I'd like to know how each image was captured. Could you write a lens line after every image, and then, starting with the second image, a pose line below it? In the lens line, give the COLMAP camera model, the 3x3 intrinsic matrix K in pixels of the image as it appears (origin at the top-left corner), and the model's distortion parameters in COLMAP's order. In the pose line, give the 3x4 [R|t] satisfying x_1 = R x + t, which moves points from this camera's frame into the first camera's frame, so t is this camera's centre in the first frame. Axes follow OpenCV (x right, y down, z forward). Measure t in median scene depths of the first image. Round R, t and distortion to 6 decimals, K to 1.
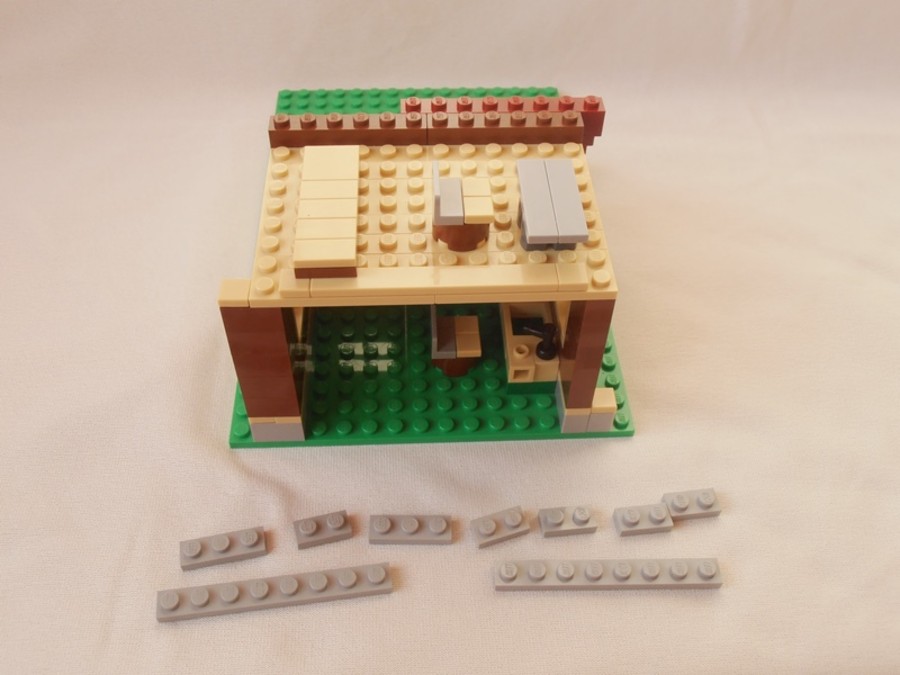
lens RADIAL K [[896.3, 0, 450.0], [0, 896.3, 337.5], [0, 0, 1]] dist [-0.051976, 0.013864]
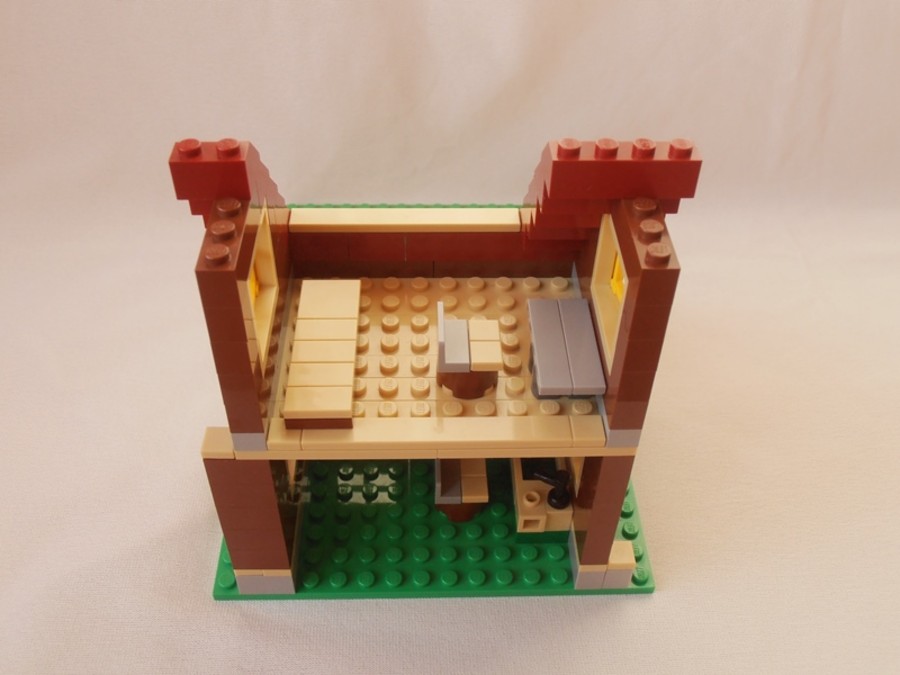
lens RADIAL K [[896.3, 0, 450.0], [0, 896.3, 337.5], [0, 0, 1]] dist [-0.051976, 0.013864]
pose [[0.999798, 0.013756, -0.014665, 0.006635], [-0.015076, 0.995454, -0.094045, -0.063131], [0.013304, 0.094248, 0.995460, 0.066145]]
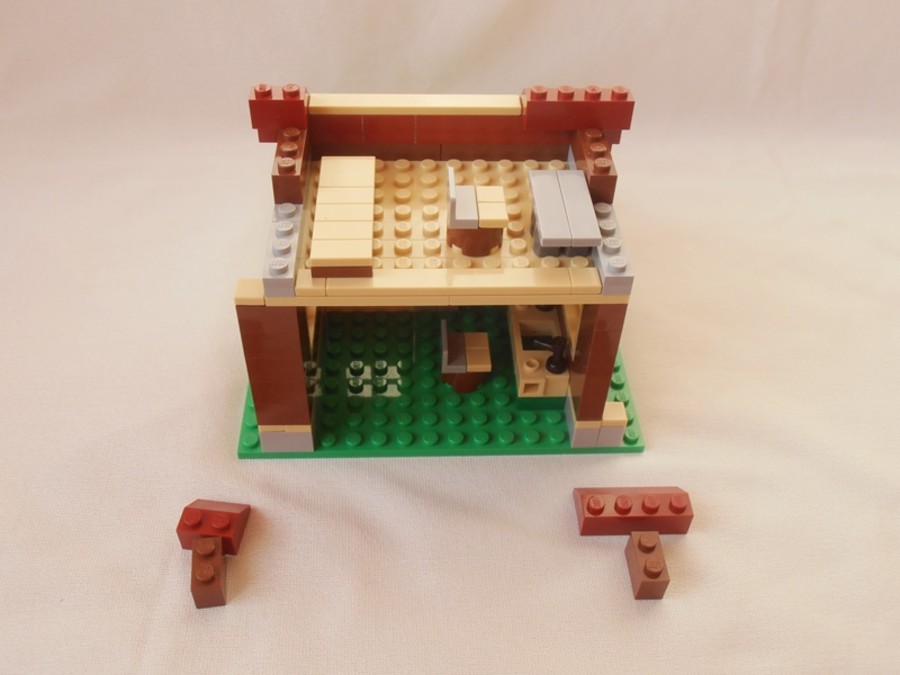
lens RADIAL K [[896.3, 0, 450.0], [0, 896.3, 337.5], [0, 0, 1]] dist [-0.051976, 0.013864]
pose [[0.999919, 0.012125, 0.003814, -0.016220], [-0.011777, 0.996655, -0.080866, 0.067751], [-0.004782, 0.080814, 0.996718, -0.002498]]
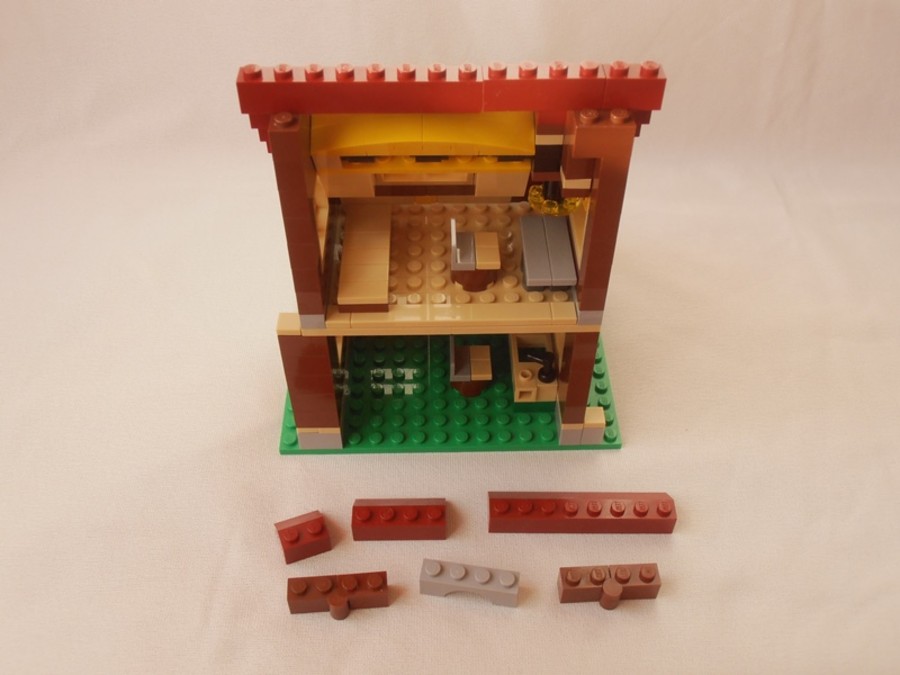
lens RADIAL K [[896.3, 0, 450.0], [0, 896.3, 337.5], [0, 0, 1]] dist [-0.051976, 0.013864]
pose [[0.999506, 0.008915, -0.030131, 0.015286], [-0.010048, 0.999239, -0.037684, 0.011020], [0.029772, 0.037968, 0.998835, -0.192019]]
